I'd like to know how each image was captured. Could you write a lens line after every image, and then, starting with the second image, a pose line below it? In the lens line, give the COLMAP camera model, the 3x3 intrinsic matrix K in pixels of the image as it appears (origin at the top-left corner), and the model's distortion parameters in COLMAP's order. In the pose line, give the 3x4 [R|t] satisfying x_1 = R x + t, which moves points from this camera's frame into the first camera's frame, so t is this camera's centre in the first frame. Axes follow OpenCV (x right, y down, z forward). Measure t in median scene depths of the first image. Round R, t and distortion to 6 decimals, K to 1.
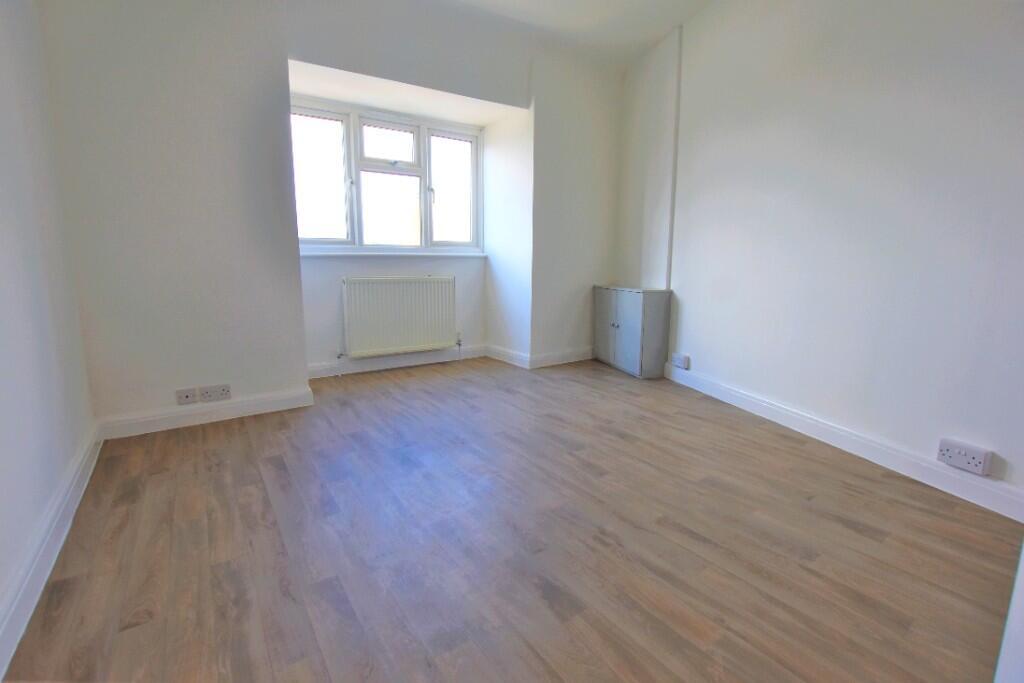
lens RADIAL K [[468.6, 0, 512.7], [0, 468.6, 346.5], [0, 0, 1]] dist [-0.033522, 0.006283]
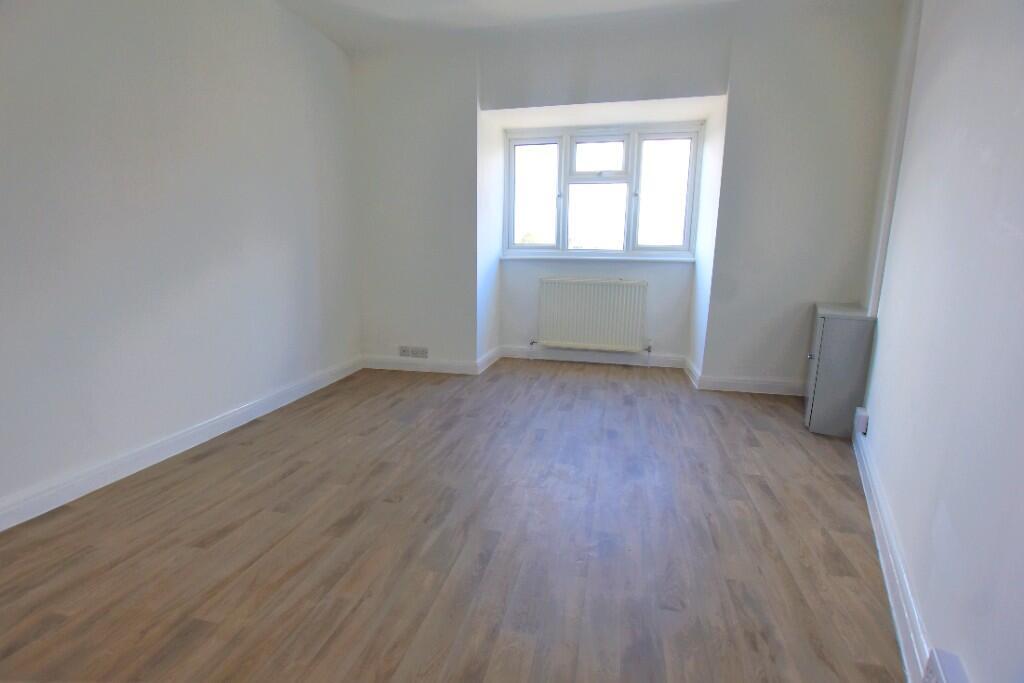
lens RADIAL K [[468.6, 0, 511.5], [0, 468.6, 347.9], [0, 0, 1]] dist [-0.033522, 0.006283]
pose [[0.665197, 0.152673, -0.730893, 0.905963], [-0.142275, 0.986855, 0.076653, -0.097876], [0.732988, 0.052998, 0.678174, 0.277011]]
